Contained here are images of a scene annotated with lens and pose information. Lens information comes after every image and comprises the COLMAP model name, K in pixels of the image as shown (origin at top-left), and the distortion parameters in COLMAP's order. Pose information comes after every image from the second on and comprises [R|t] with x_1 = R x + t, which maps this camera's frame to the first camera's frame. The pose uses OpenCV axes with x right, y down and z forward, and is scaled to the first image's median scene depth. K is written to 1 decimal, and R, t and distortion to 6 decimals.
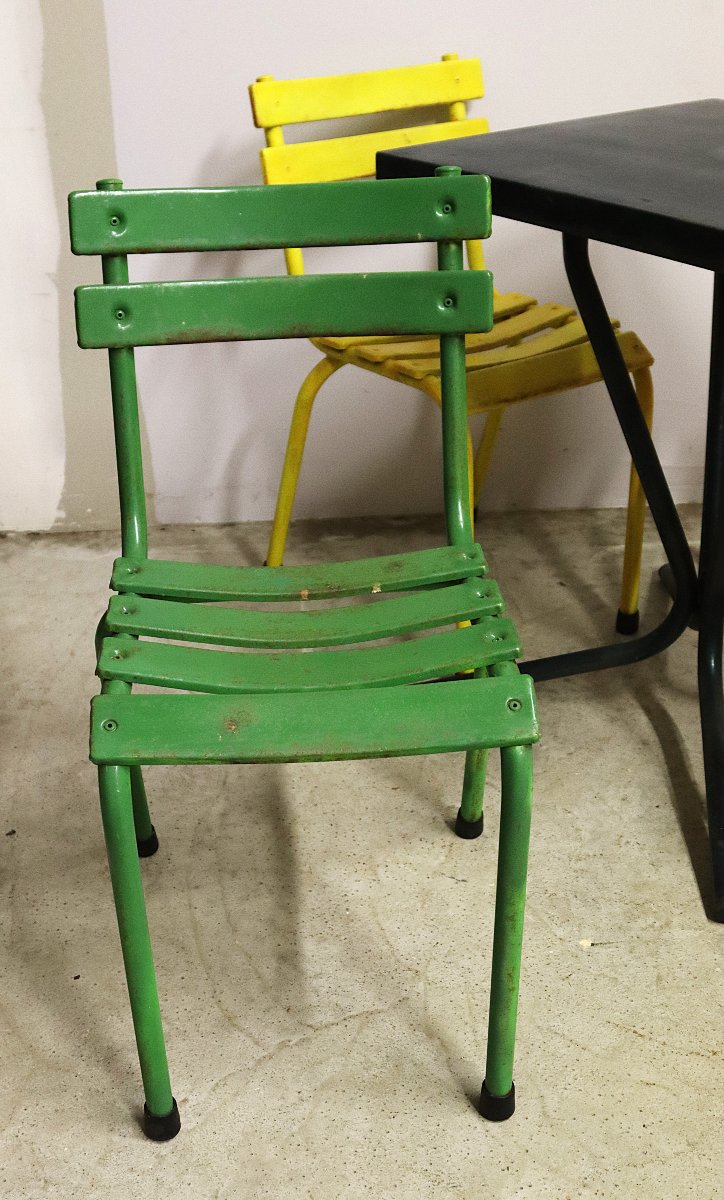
lens RADIAL K [[1369.5, 0, 292.2], [0, 1369.5, 645.3], [0, 0, 1]] dist [-0.111605, 0.000000]
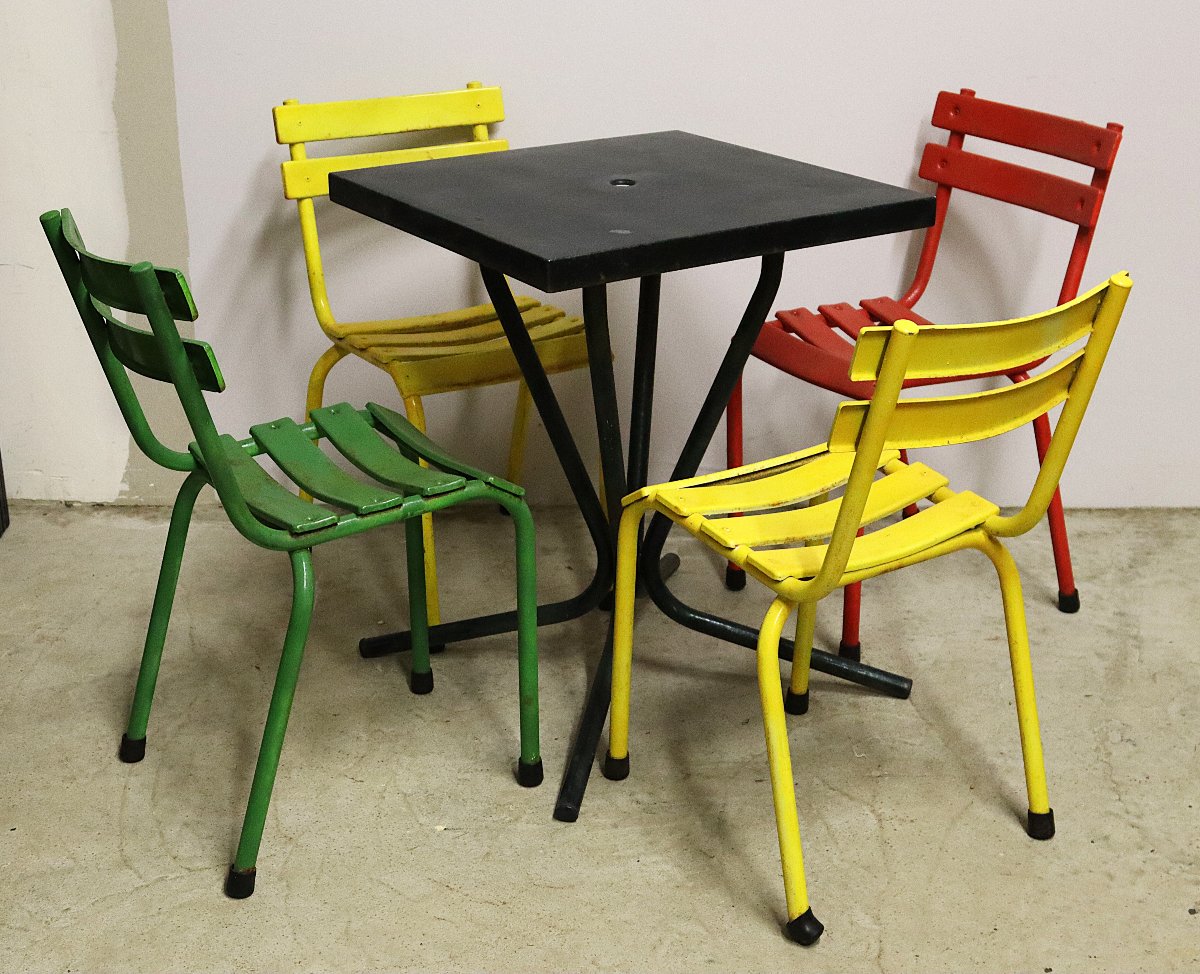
lens RADIAL K [[1848.1, 0, 607.5], [0, 1848.1, 495.4], [0, 0, 1]] dist [-0.066159, 0.000000]
pose [[0.998294, 0.047462, -0.033995, 0.353798], [-0.052089, 0.987076, -0.151554, 0.149186], [0.026363, 0.153066, 0.987864, -0.548715]]
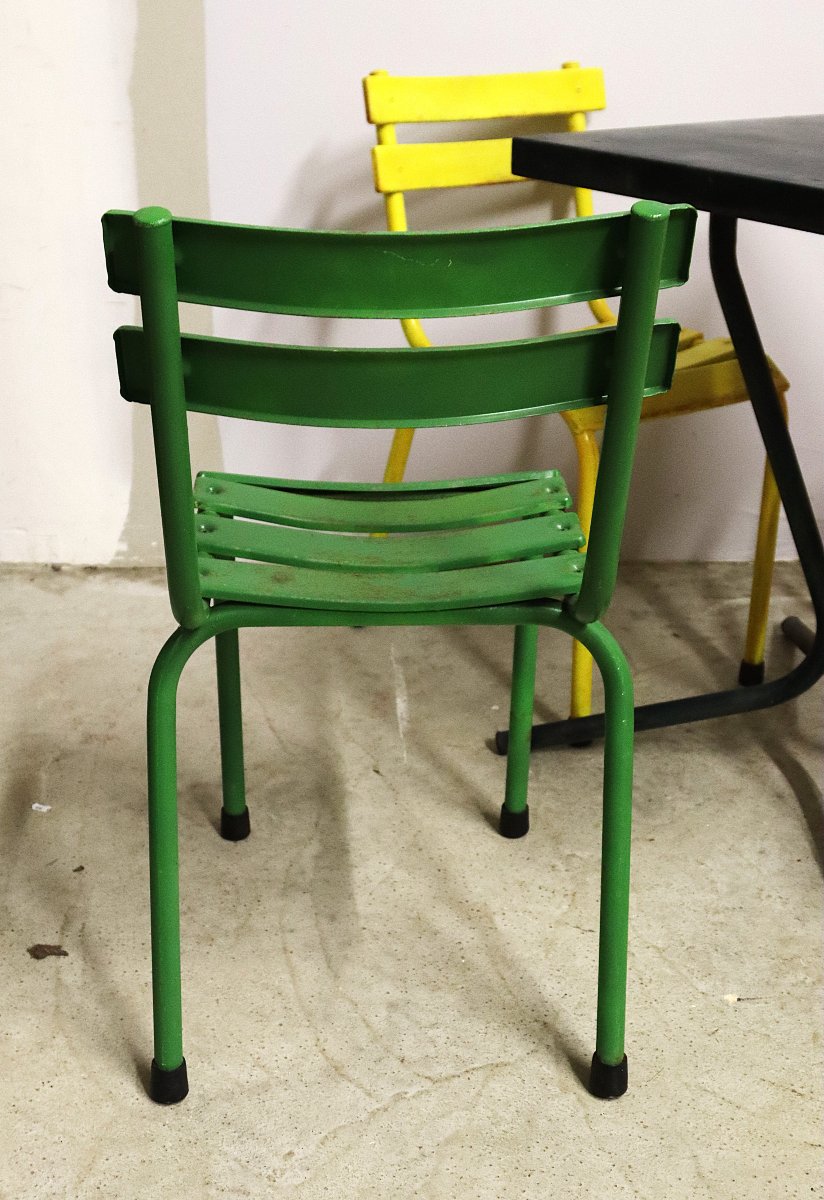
lens RADIAL K [[1510.2, 0, 340.8], [0, 1510.2, 637.0], [0, 0, 1]] dist [-0.110374, 0.000000]
pose [[0.999234, 0.033652, 0.019951, -0.060244], [-0.031727, 0.995434, -0.090023, 0.069669], [-0.022890, 0.089321, 0.995740, 0.005214]]
